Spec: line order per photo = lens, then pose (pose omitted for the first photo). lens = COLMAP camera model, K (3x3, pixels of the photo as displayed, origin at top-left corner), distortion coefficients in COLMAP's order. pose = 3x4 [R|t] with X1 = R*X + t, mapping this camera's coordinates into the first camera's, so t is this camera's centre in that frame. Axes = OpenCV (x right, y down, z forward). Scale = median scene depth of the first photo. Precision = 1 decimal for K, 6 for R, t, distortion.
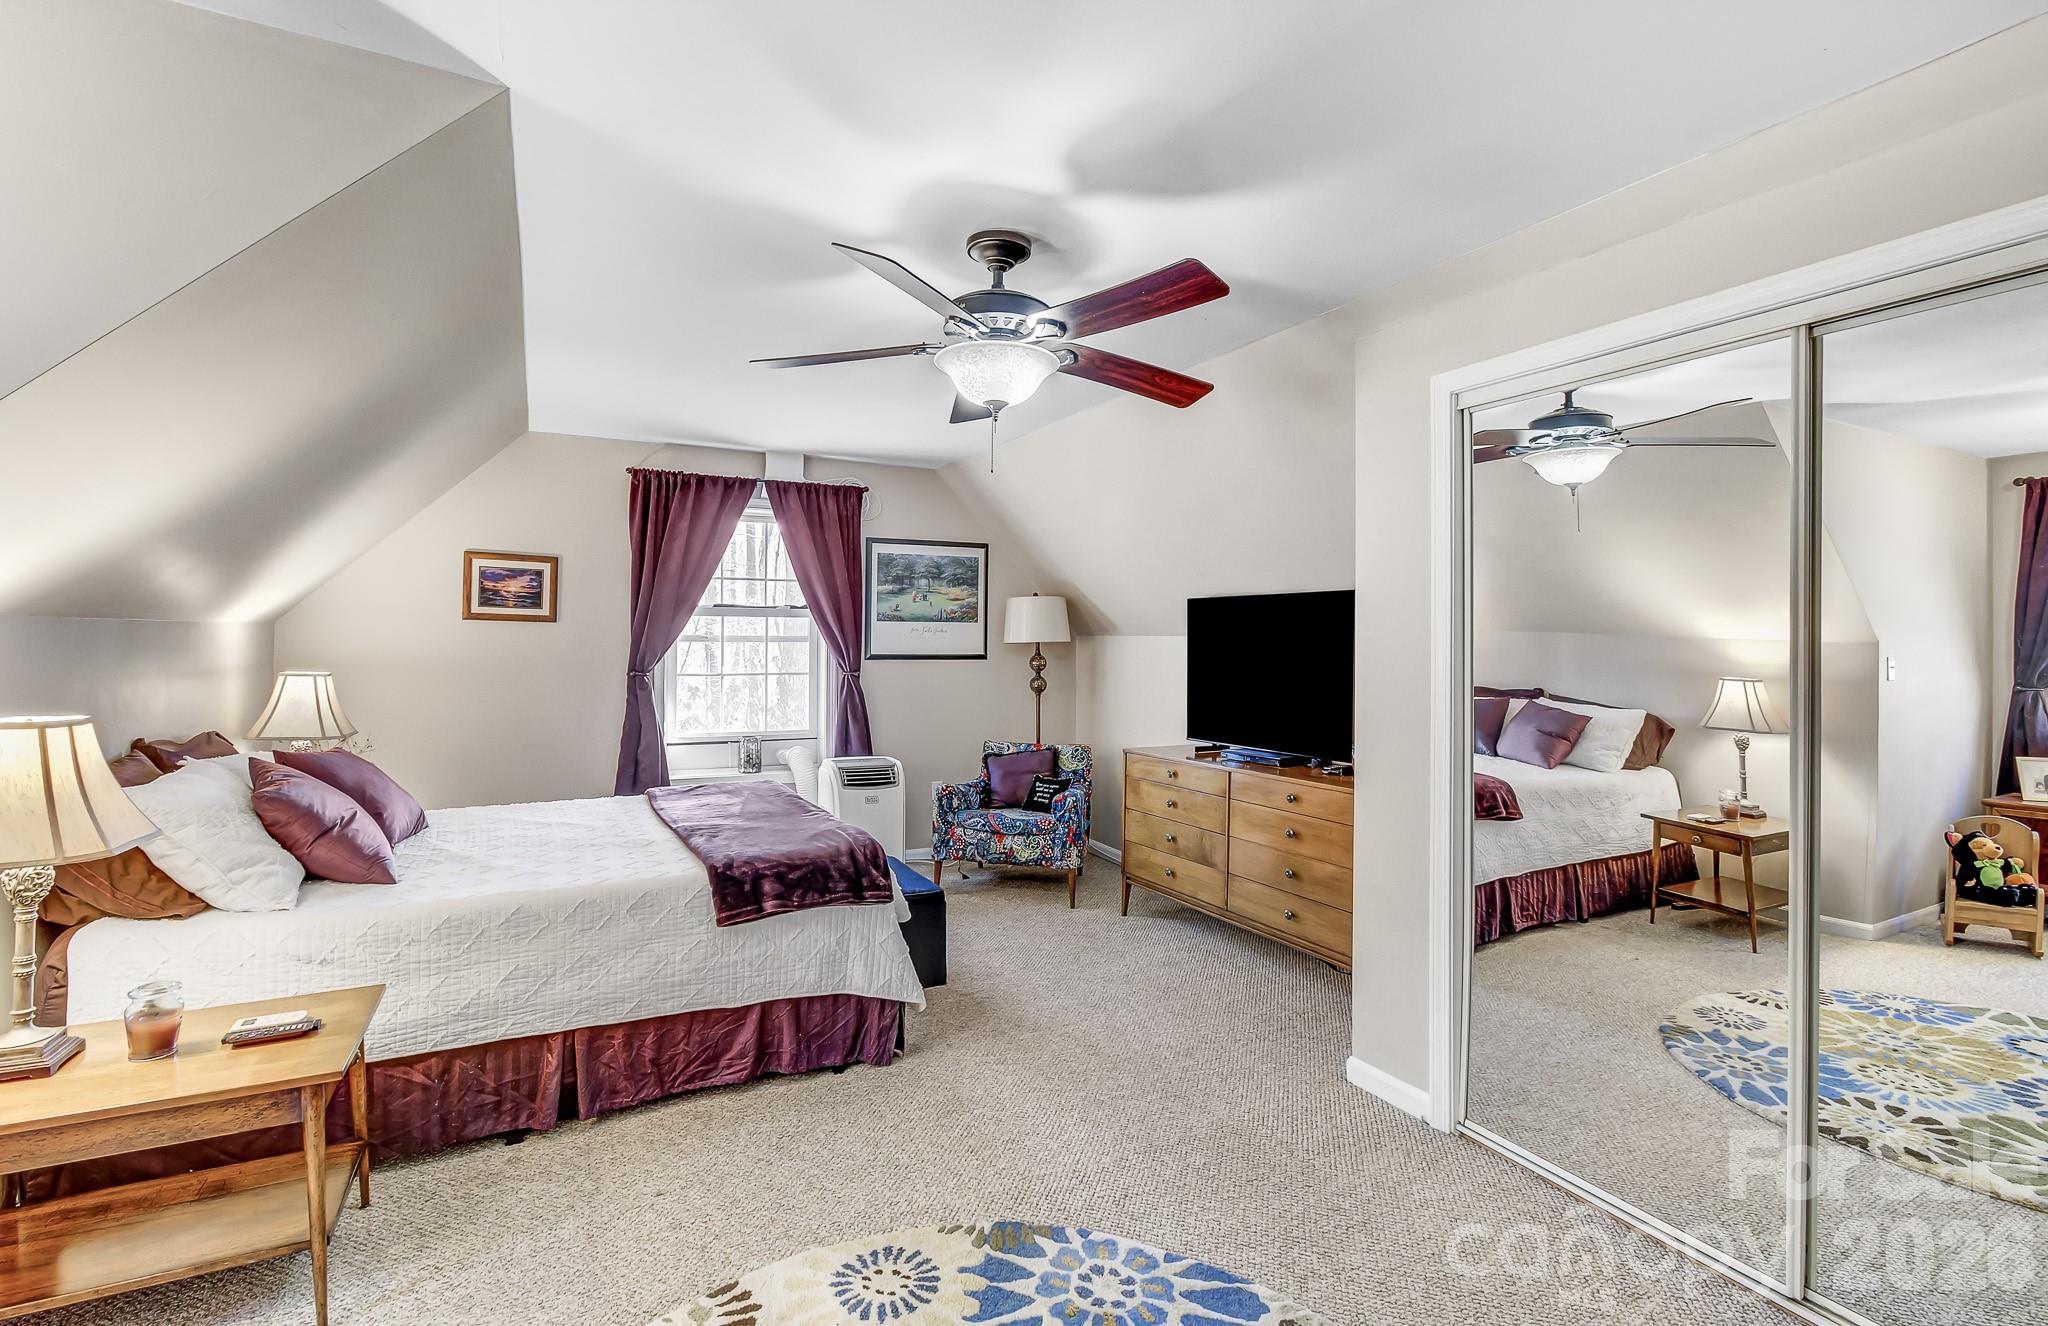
lens RADIAL K [[943.8, 0, 1026.9], [0, 943.8, 637.4], [0, 0, 1]] dist [-0.004119, -0.000225]
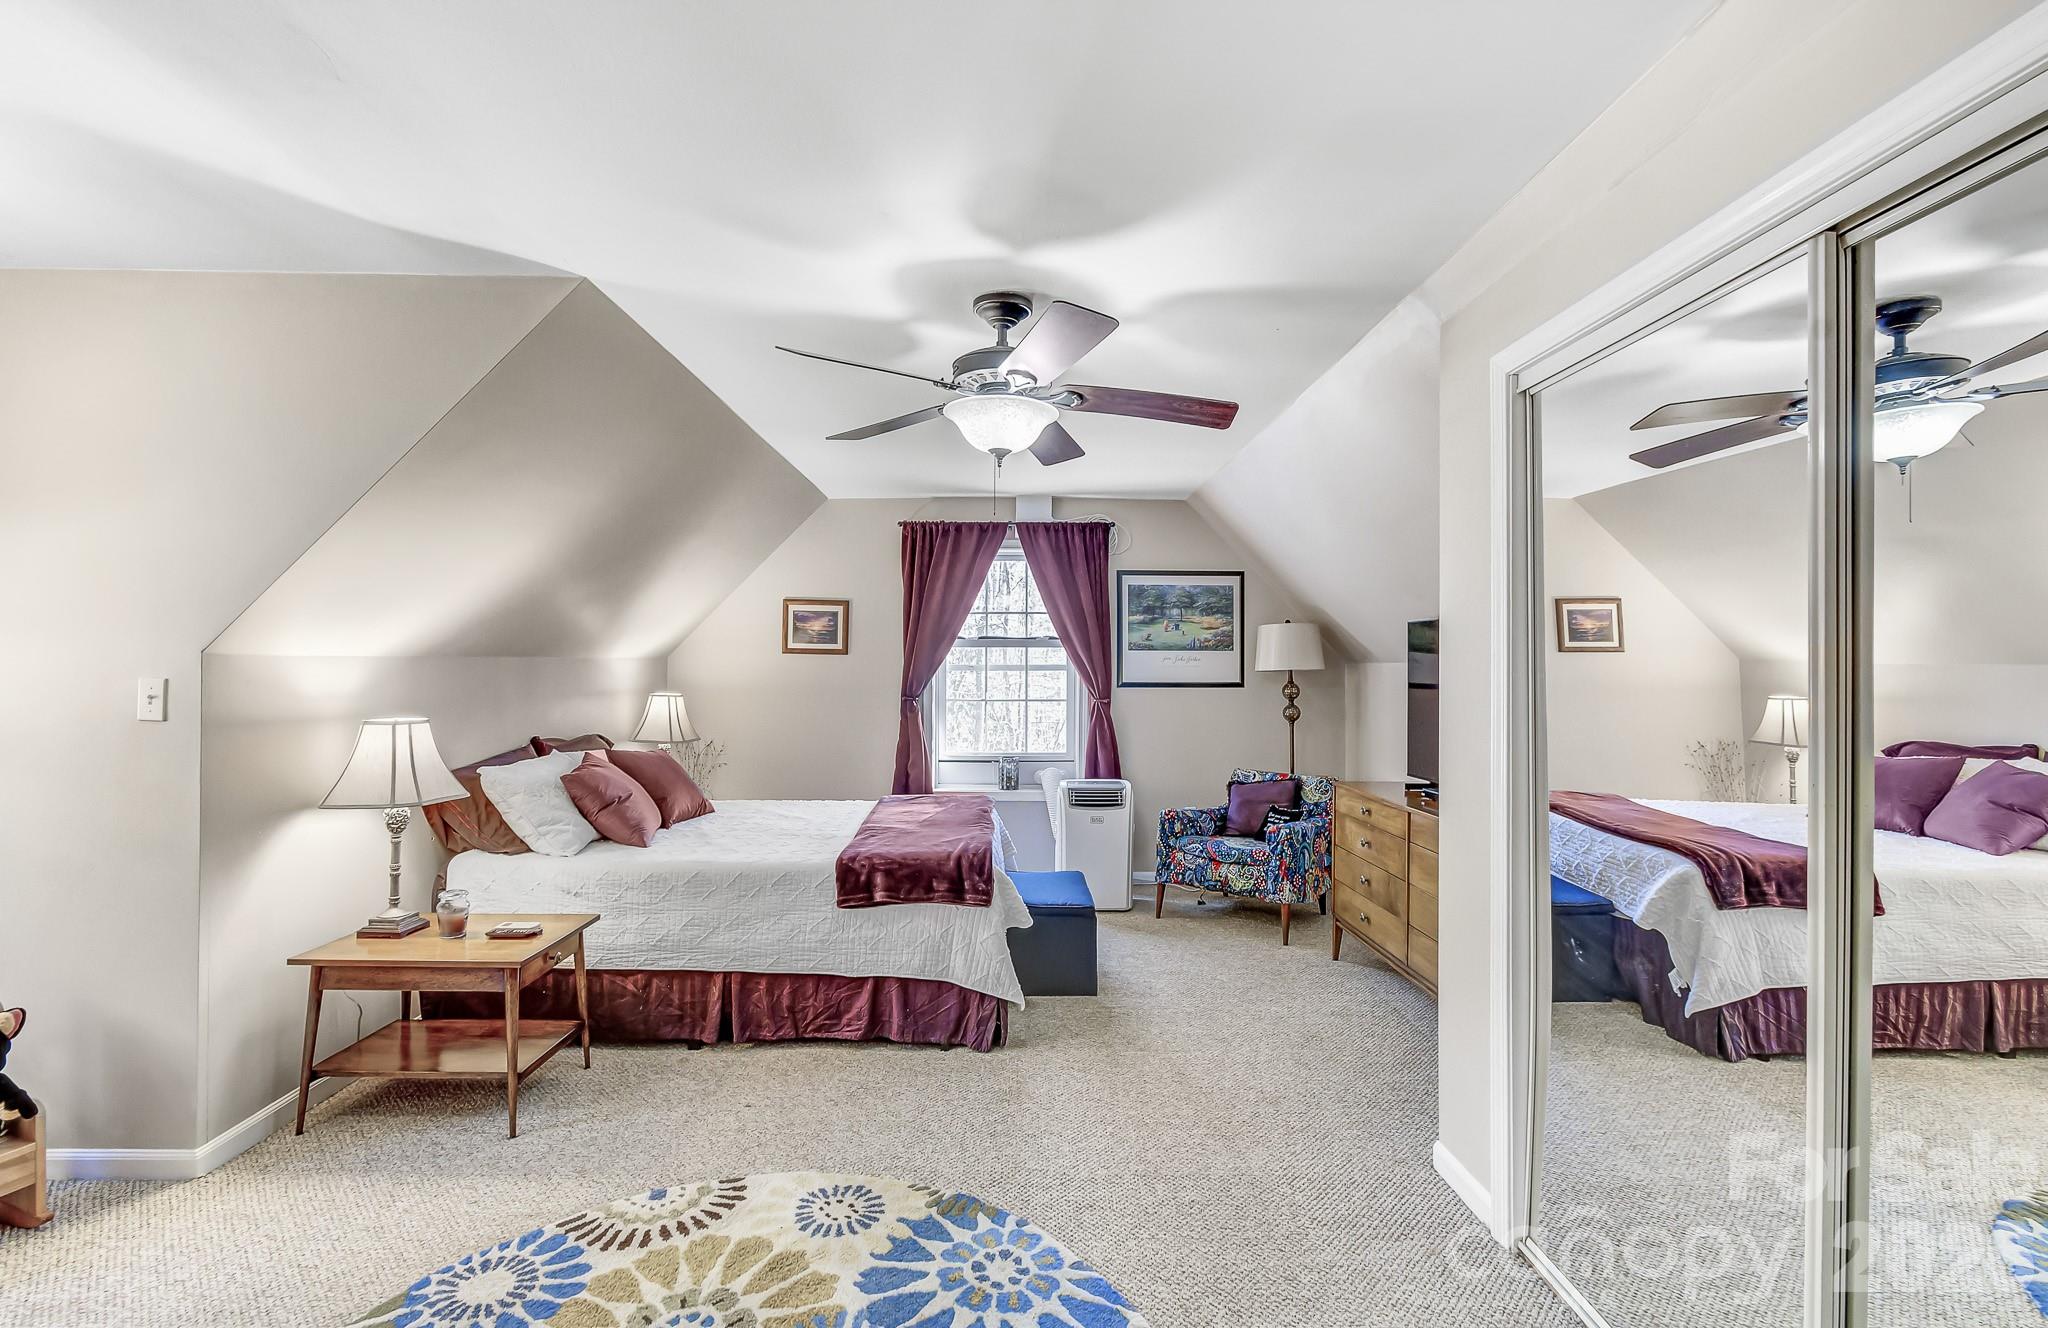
lens RADIAL K [[943.8, 0, 1024.0], [0, 943.8, 664.0], [0, 0, 1]] dist [-0.030513, 0.022054]
pose [[0.884589, -0.002191, -0.466366, 0.428130], [0.002411, 0.999997, -0.000125, -0.004305], [0.466365, -0.001014, 0.884592, 0.043319]]
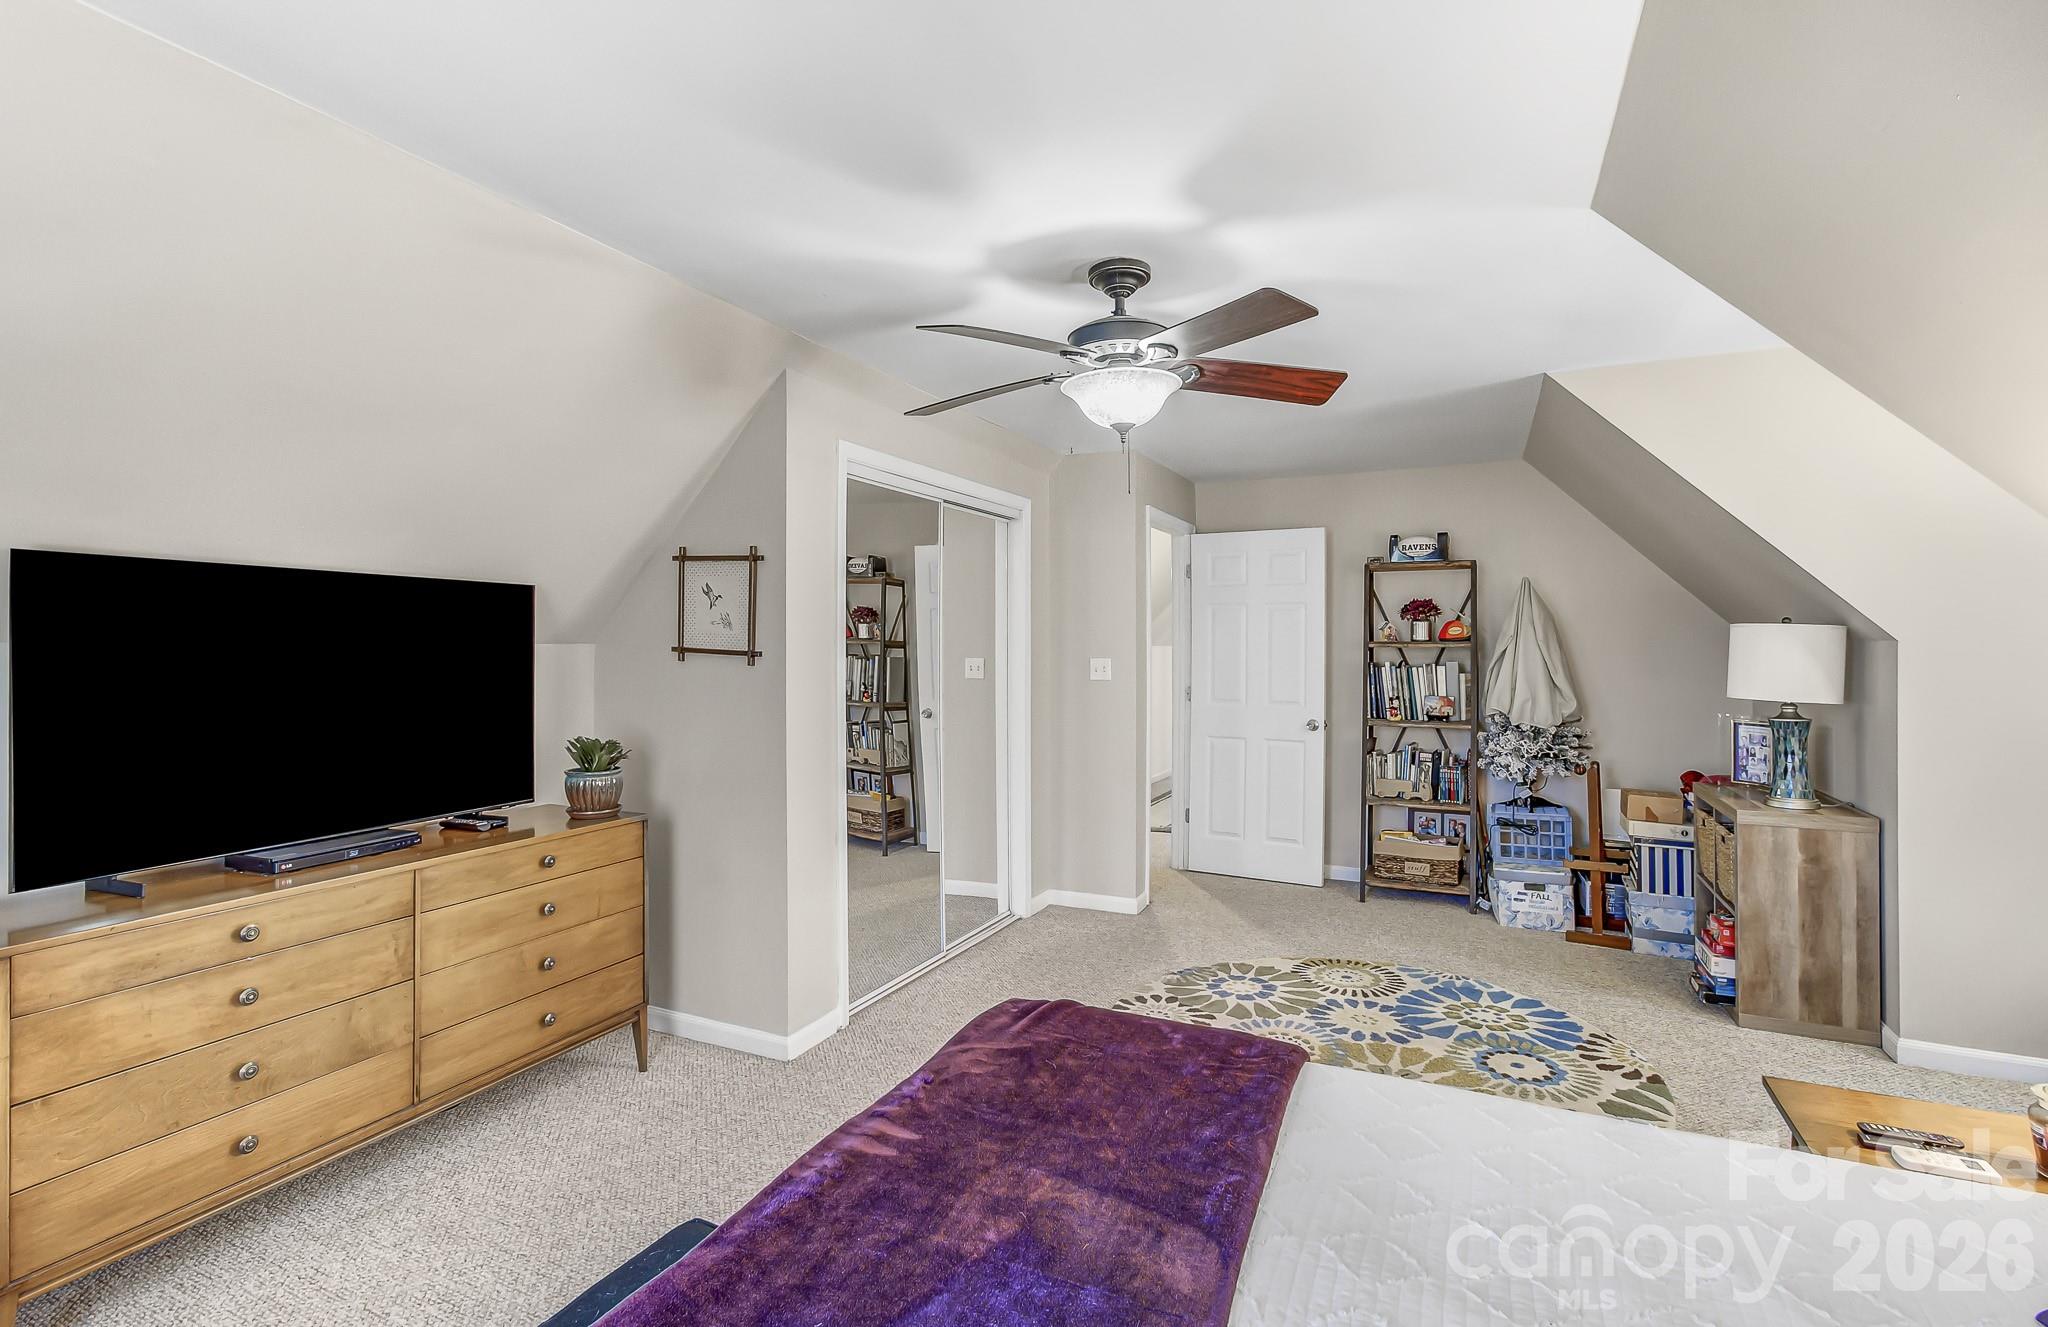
lens RADIAL K [[917.8, 0, 1021.6], [0, 917.8, 630.6], [0, 0, 1]] dist [-0.018731, 0.019113]
pose [[-0.582832, 0.007147, 0.812562, -0.674520], [-0.005463, 0.999904, -0.012713, -0.004537], [-0.812575, -0.011849, -0.582737, 1.441585]]
